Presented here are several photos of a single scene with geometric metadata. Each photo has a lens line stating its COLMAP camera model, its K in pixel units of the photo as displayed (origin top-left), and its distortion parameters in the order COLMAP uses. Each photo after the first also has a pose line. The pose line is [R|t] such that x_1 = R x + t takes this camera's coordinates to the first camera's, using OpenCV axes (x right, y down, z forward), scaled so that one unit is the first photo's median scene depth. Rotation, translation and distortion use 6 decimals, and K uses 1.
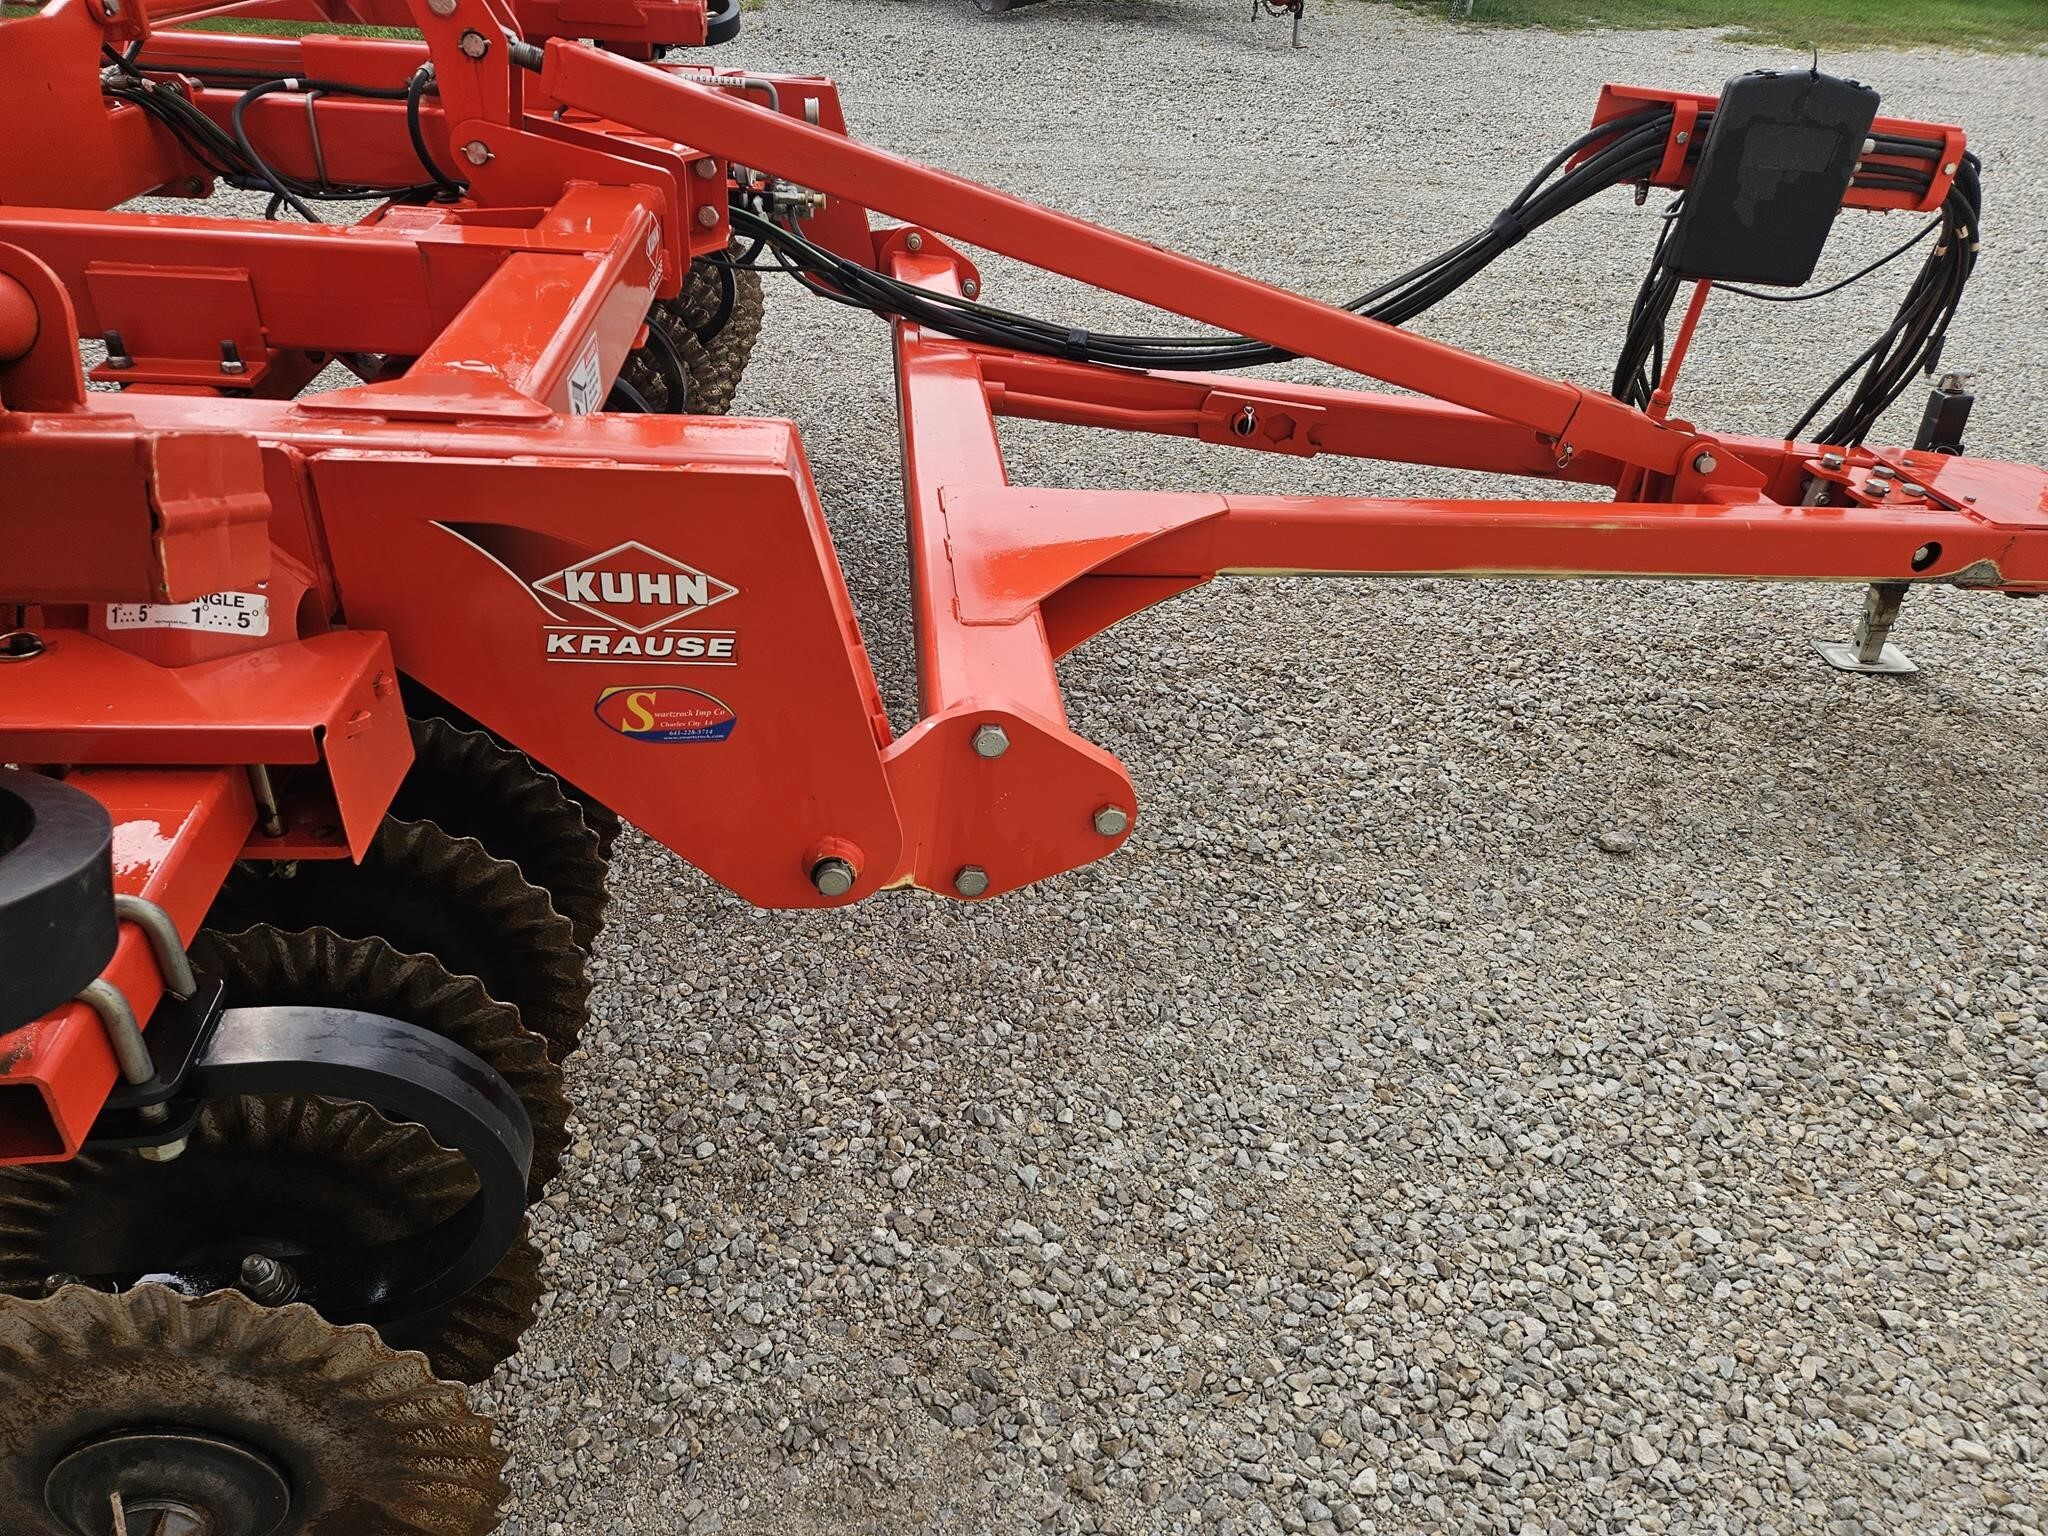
lens RADIAL K [[1400.6, 0, 989.2], [0, 1400.6, 778.4], [0, 0, 1]] dist [0.068973, -0.061052]
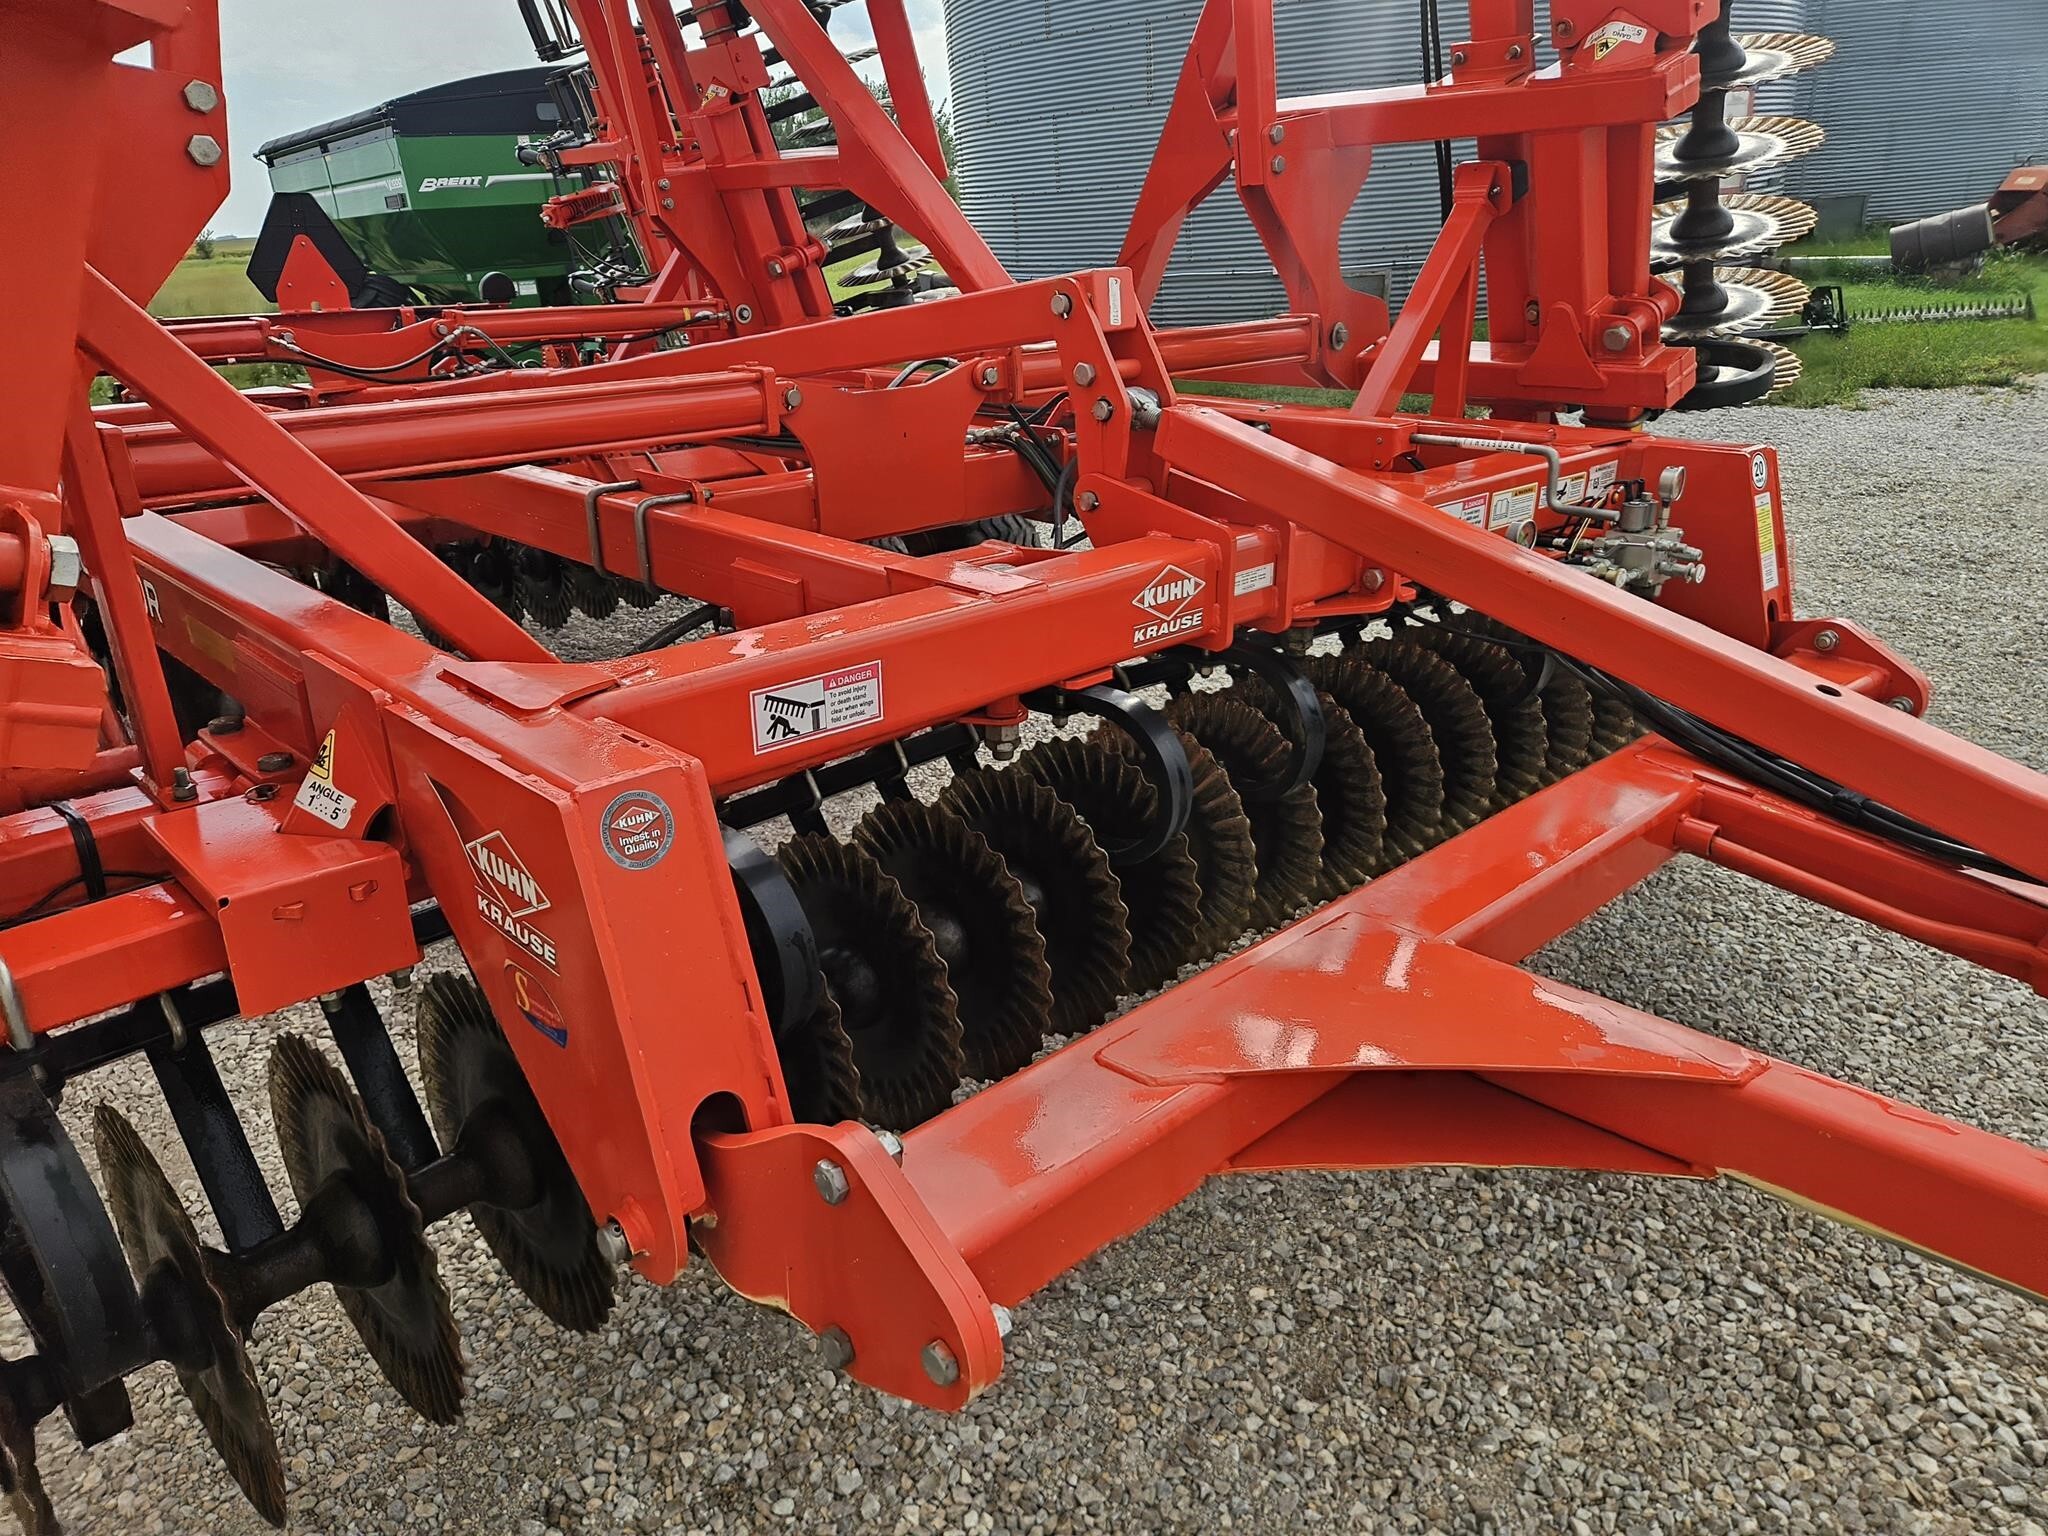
lens RADIAL K [[1400.6, 0, 989.2], [0, 1400.6, 778.4], [0, 0, 1]] dist [0.068973, -0.061052]
pose [[0.603297, 0.213940, -0.768285, 0.428847], [-0.375103, 0.926259, -0.036620, -0.168081], [0.703797, 0.310279, 0.639059, 0.315253]]
